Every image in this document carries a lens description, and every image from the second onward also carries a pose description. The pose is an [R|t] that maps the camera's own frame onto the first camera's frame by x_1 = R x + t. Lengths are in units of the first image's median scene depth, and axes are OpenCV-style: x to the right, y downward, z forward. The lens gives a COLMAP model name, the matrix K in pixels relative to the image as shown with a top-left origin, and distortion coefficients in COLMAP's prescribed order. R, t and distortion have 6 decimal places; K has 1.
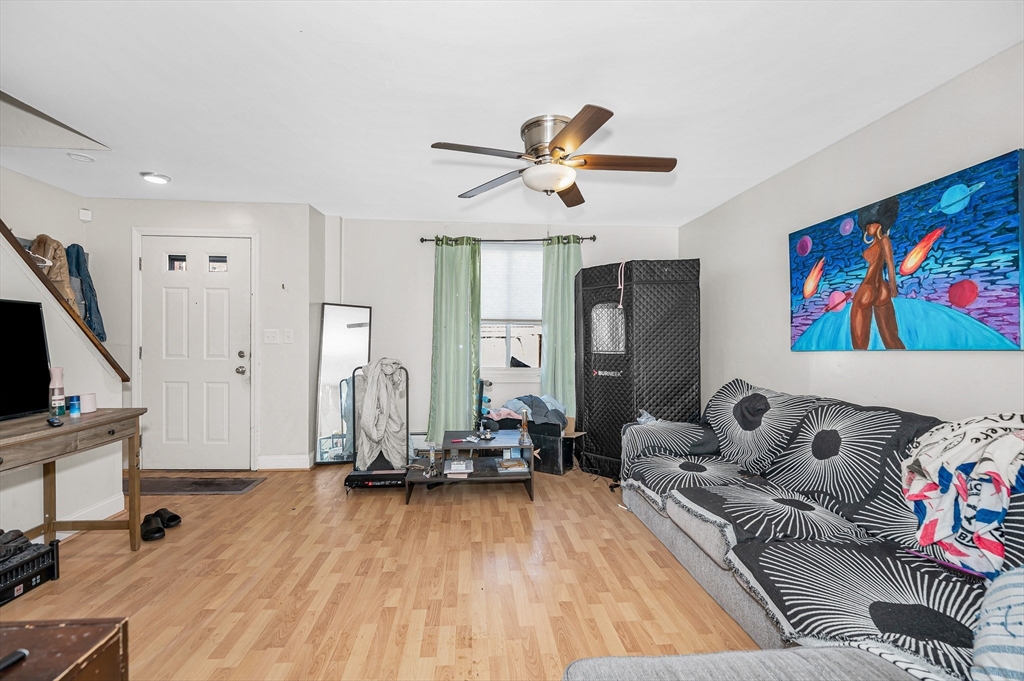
lens RADIAL K [[459.2, 0, 512.0], [0, 459.2, 340.5], [0, 0, 1]] dist [0.001211, 0.000118]
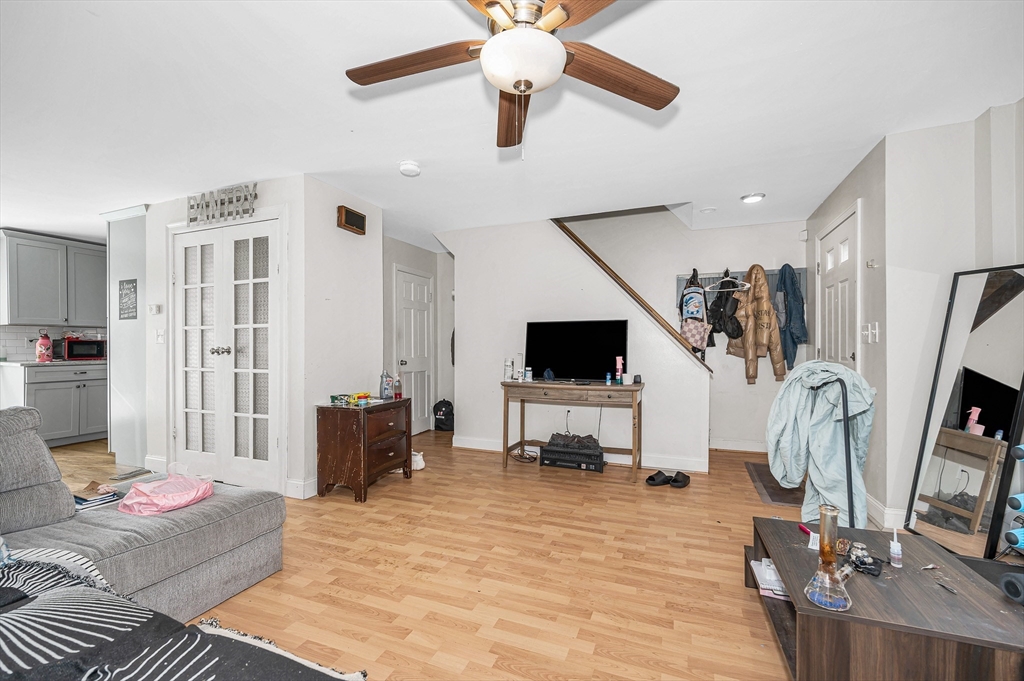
lens RADIAL K [[472.6, 0, 523.6], [0, 472.6, 353.8], [0, 0, 1]] dist [0.001107, 0.000529]
pose [[-0.478782, -0.001036, -0.877933, 0.762270], [-0.009028, 0.999952, 0.003743, 0.043131], [0.877887, 0.009718, -0.478769, 1.560697]]
